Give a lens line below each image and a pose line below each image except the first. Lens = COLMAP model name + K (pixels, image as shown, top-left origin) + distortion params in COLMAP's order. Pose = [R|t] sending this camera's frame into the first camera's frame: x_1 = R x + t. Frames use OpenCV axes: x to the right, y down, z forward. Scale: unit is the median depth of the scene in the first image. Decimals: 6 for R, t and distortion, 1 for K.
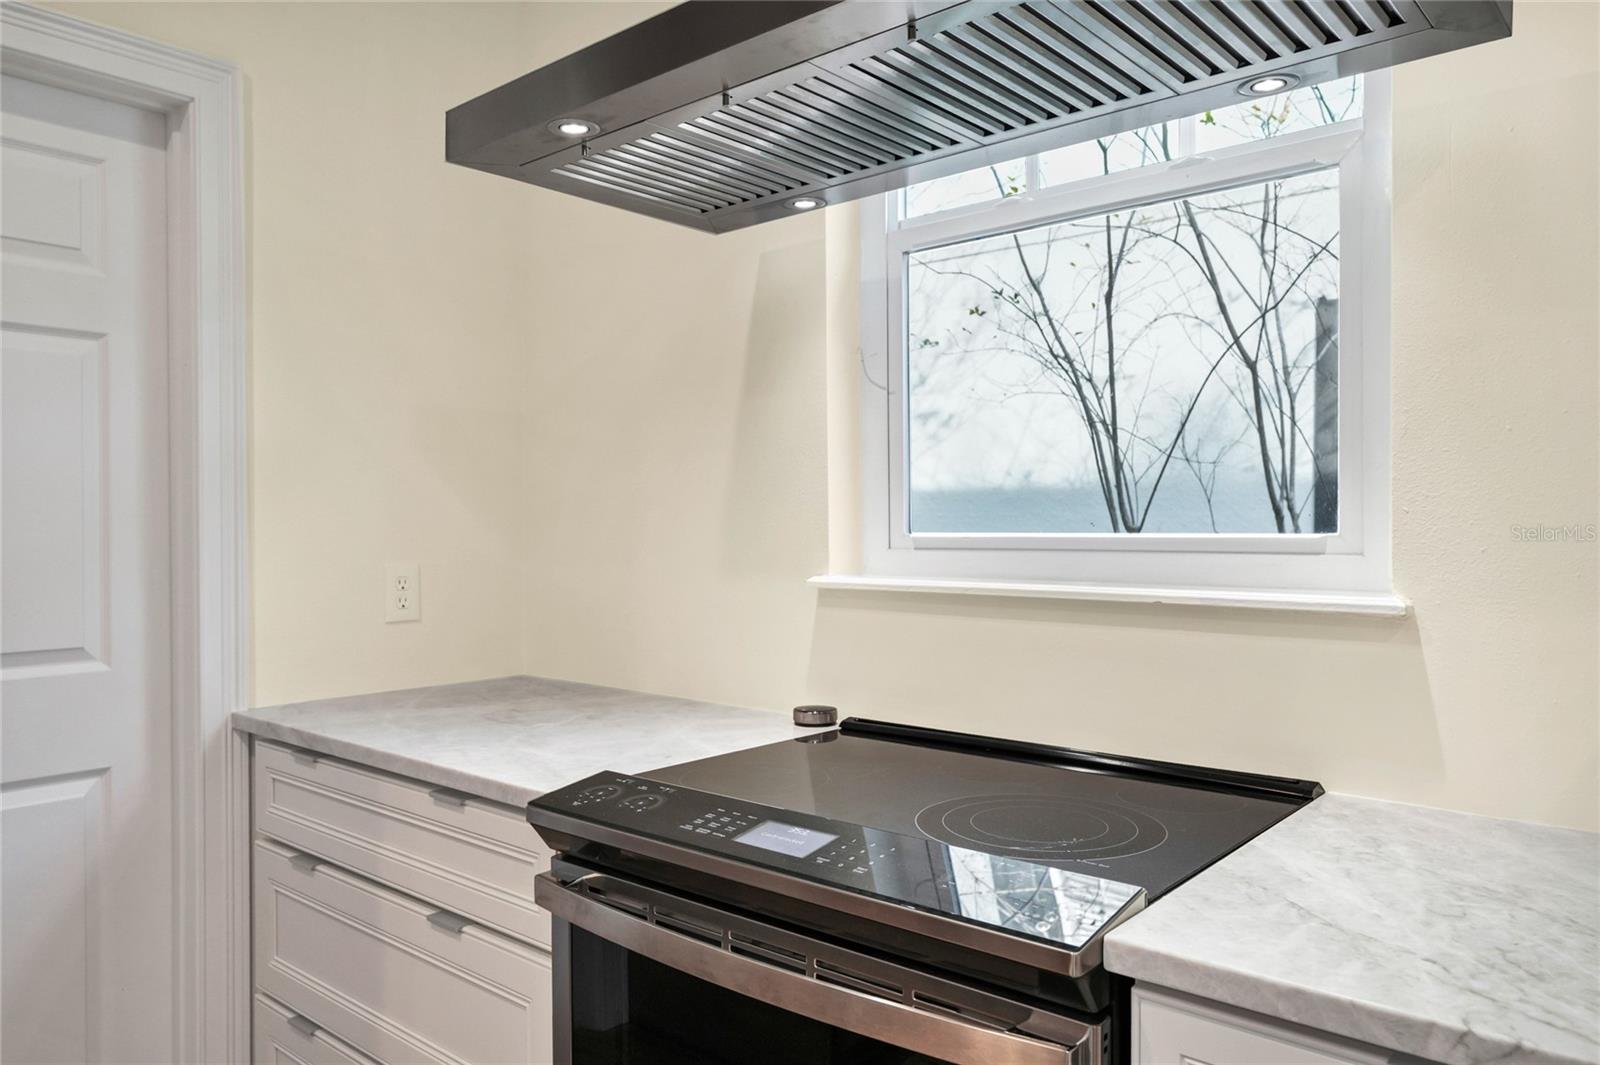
lens RADIAL K [[1110.1, 0, 800.0], [0, 1110.1, 532.5], [0, 0, 1]] dist [0.000953, 0.000199]
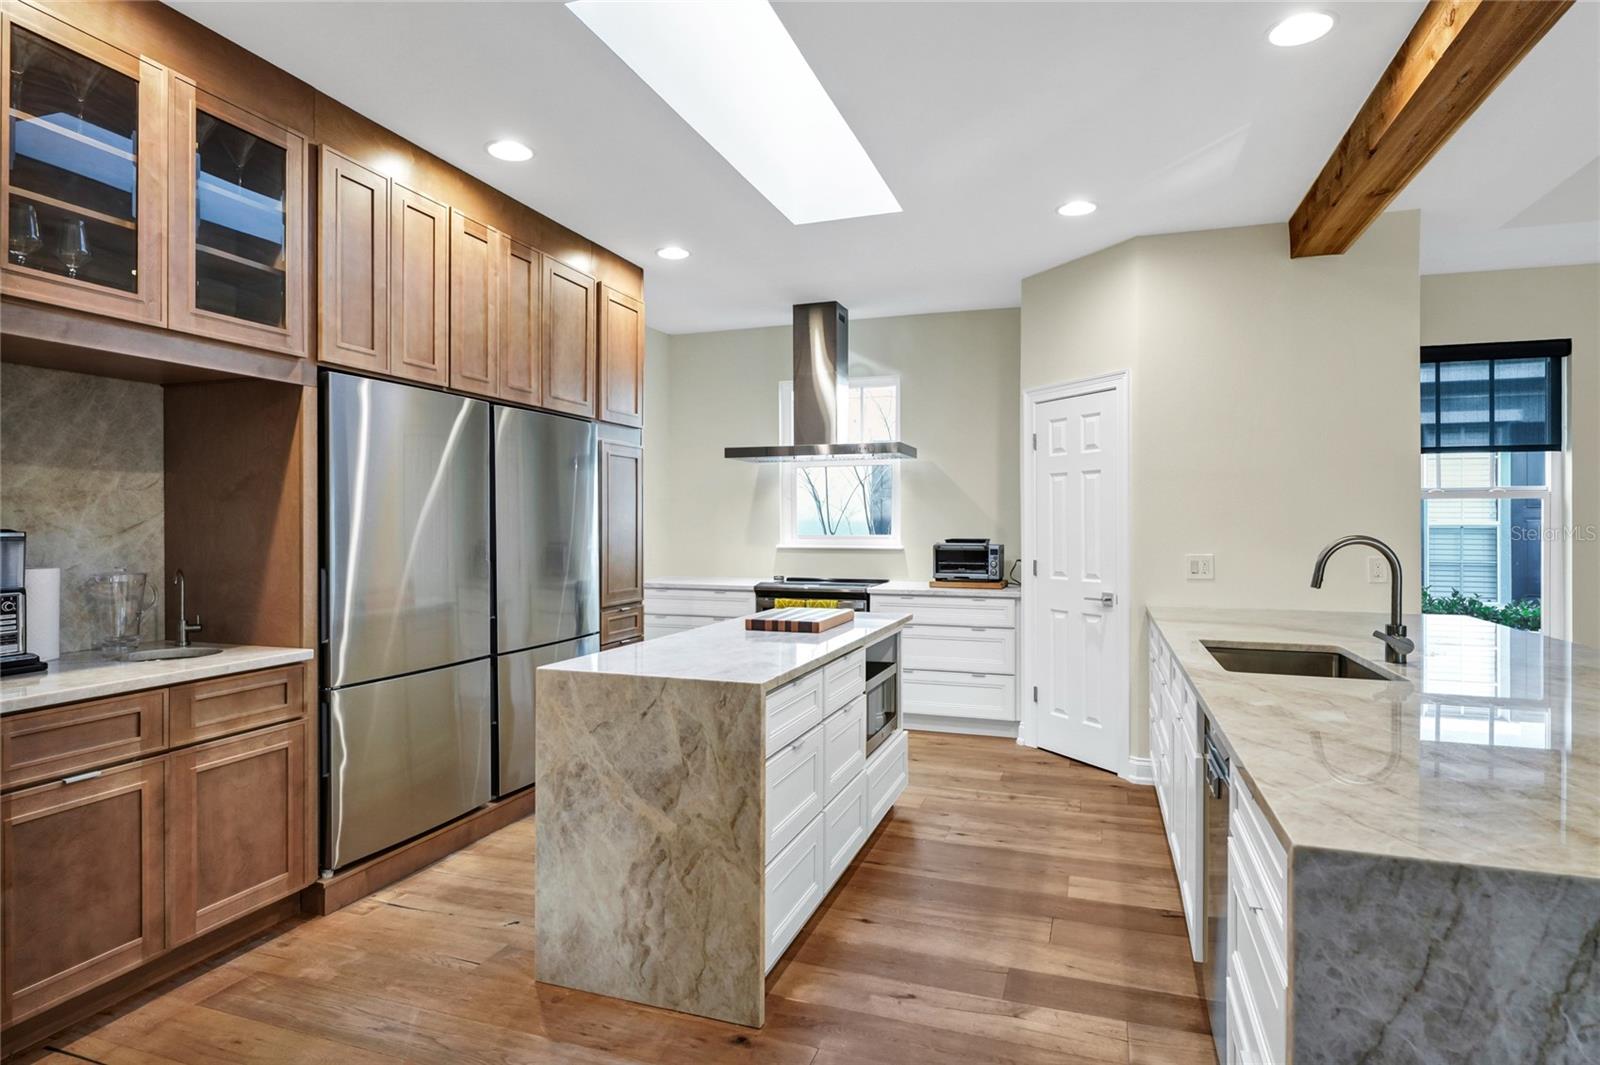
lens RADIAL K [[838.8, 0, 803.3], [0, 838.8, 520.9], [0, 0, 1]] dist [-0.002199, 0.000390]
pose [[0.926946, 0.006403, 0.375140, -1.082547], [-0.003504, 0.999959, -0.008409, -0.024920], [-0.375178, 0.006481, 0.926930, -1.967736]]
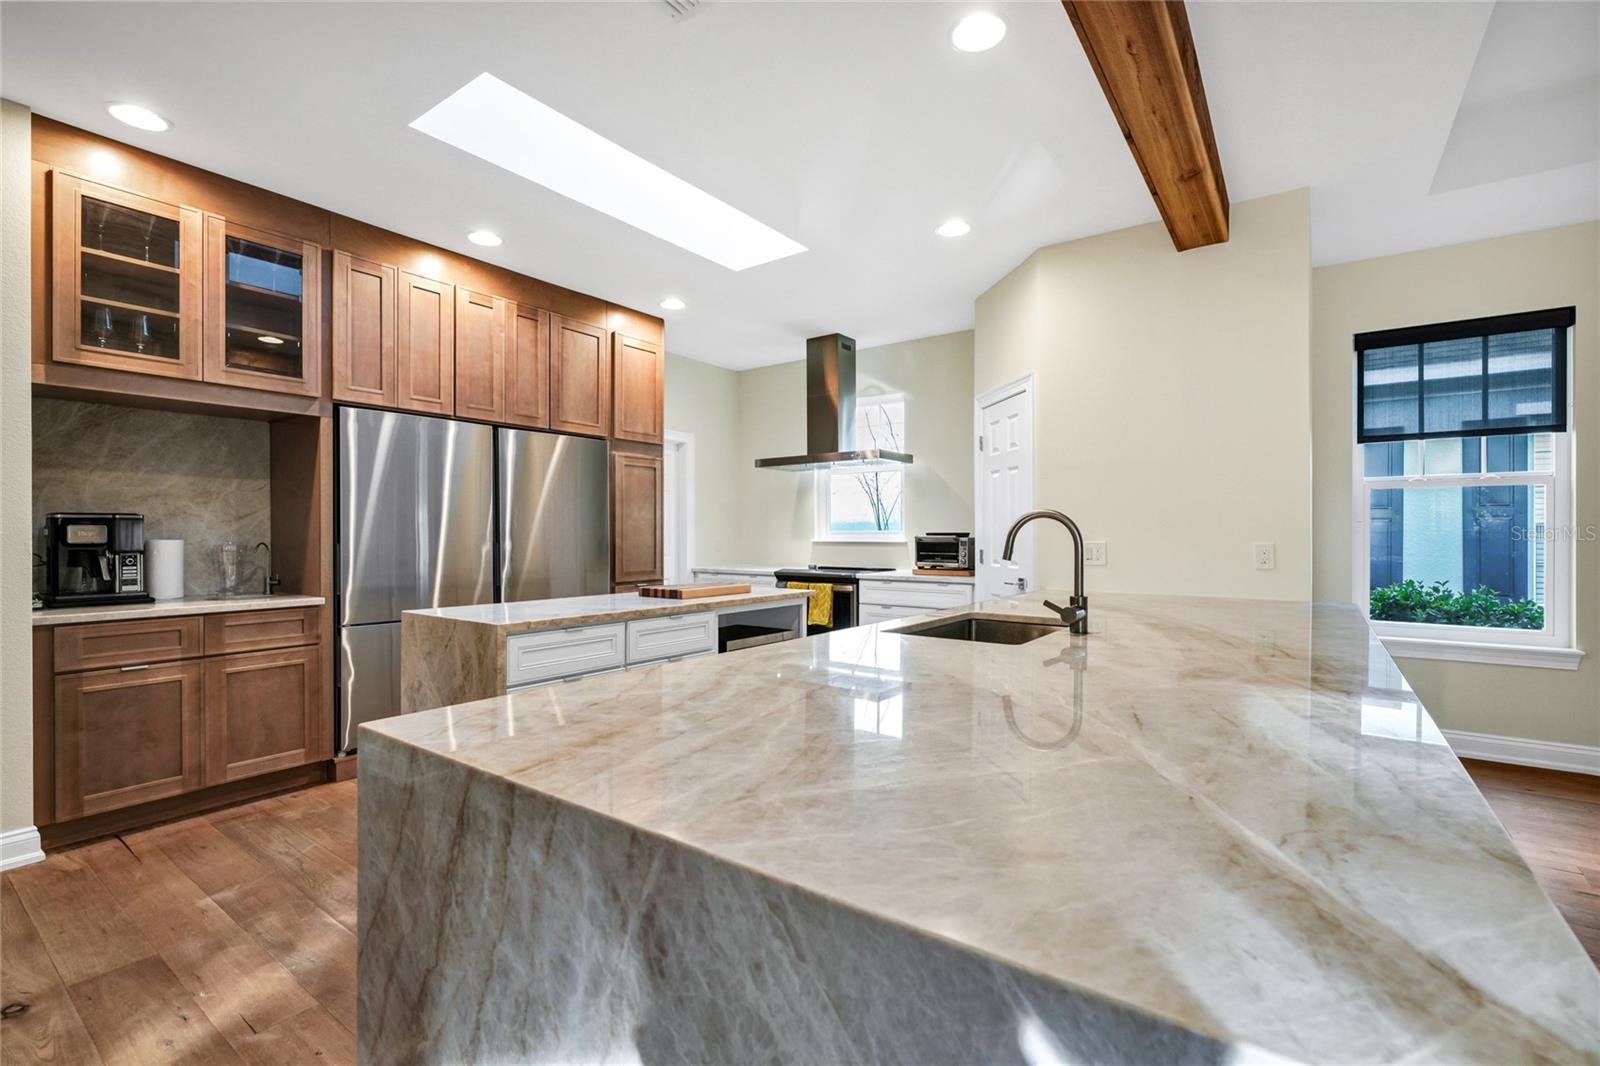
lens RADIAL K [[697.0, 0, 800.0], [0, 697.0, 533.0], [0, 0, 1]] dist [0.000226, -0.000145]
pose [[0.995475, 0.004918, 0.094894, -0.344133], [-0.004559, 0.999982, -0.004006, 0.023712], [-0.094912, 0.003555, 0.995479, -2.152722]]
